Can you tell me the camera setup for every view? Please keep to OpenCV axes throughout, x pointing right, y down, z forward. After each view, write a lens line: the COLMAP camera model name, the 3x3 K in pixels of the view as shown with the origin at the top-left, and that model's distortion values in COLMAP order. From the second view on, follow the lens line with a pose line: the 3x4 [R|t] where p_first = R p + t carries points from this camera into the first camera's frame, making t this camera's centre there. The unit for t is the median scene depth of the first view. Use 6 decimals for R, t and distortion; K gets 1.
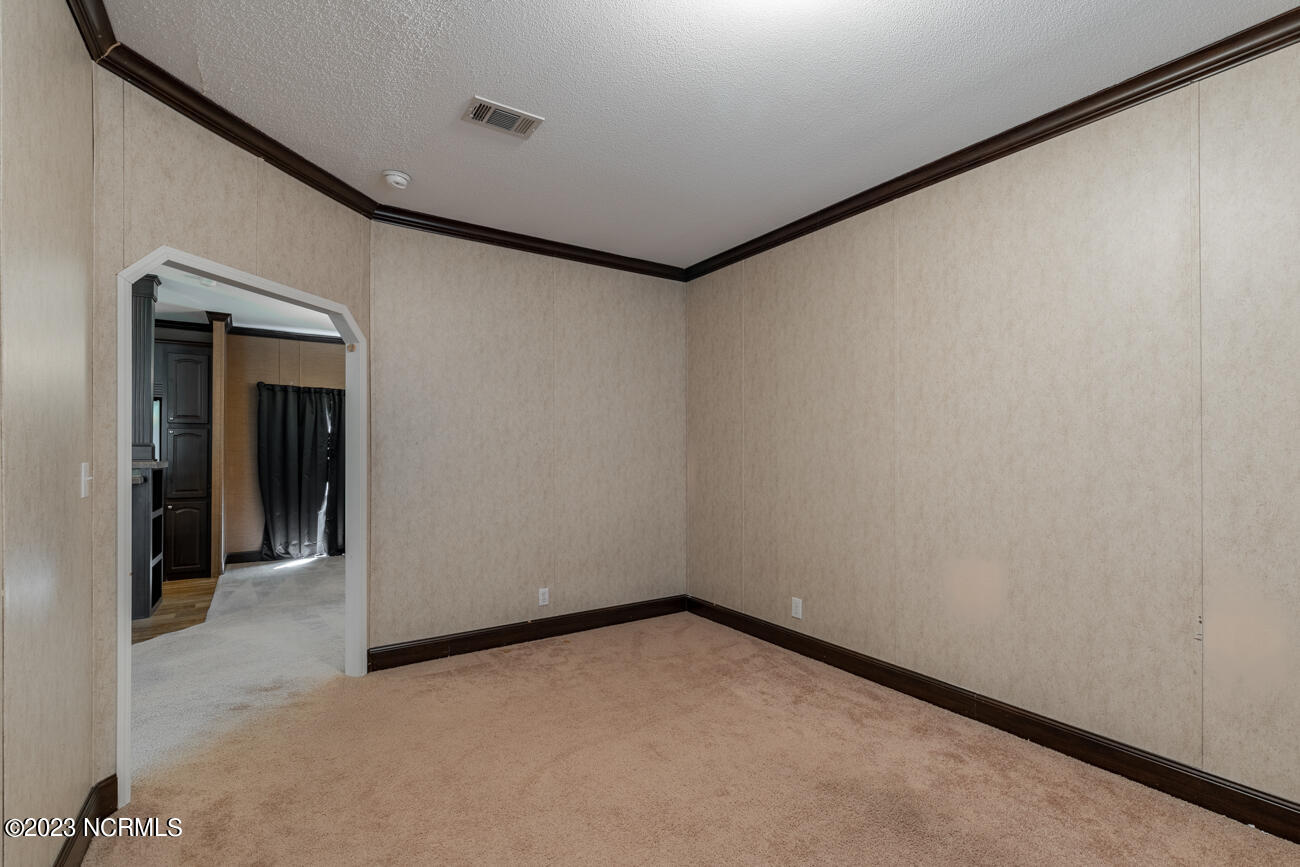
lens RADIAL K [[591.0, 0, 652.0], [0, 591.0, 441.2], [0, 0, 1]] dist [0.002004, -0.001543]
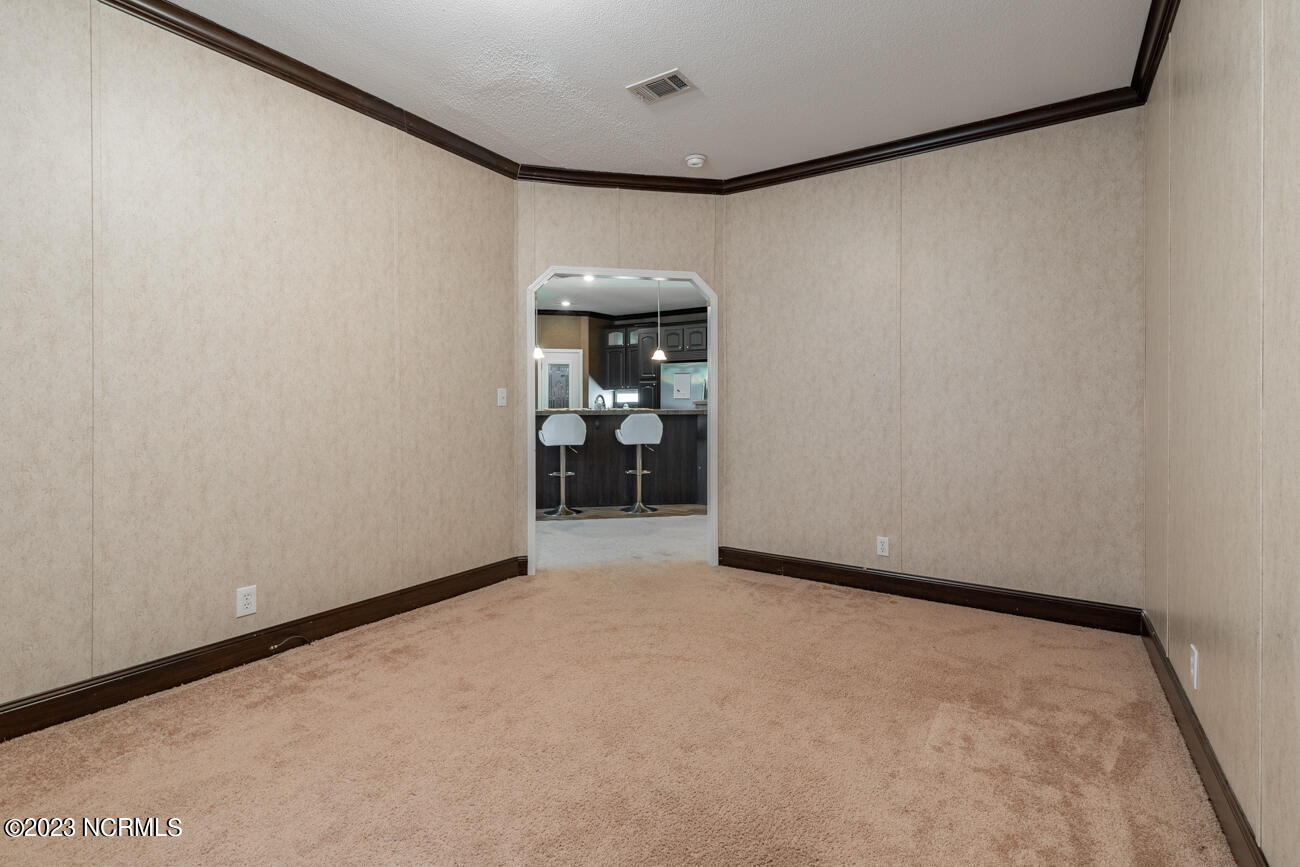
lens RADIAL K [[591.0, 0, 658.3], [0, 591.0, 405.2], [0, 0, 1]] dist [0.002004, -0.001543]
pose [[0.387308, -0.000216, -0.921950, 0.564591], [0.010831, 0.999932, 0.004315, 0.047529], [0.921887, -0.011657, 0.387284, 0.382586]]
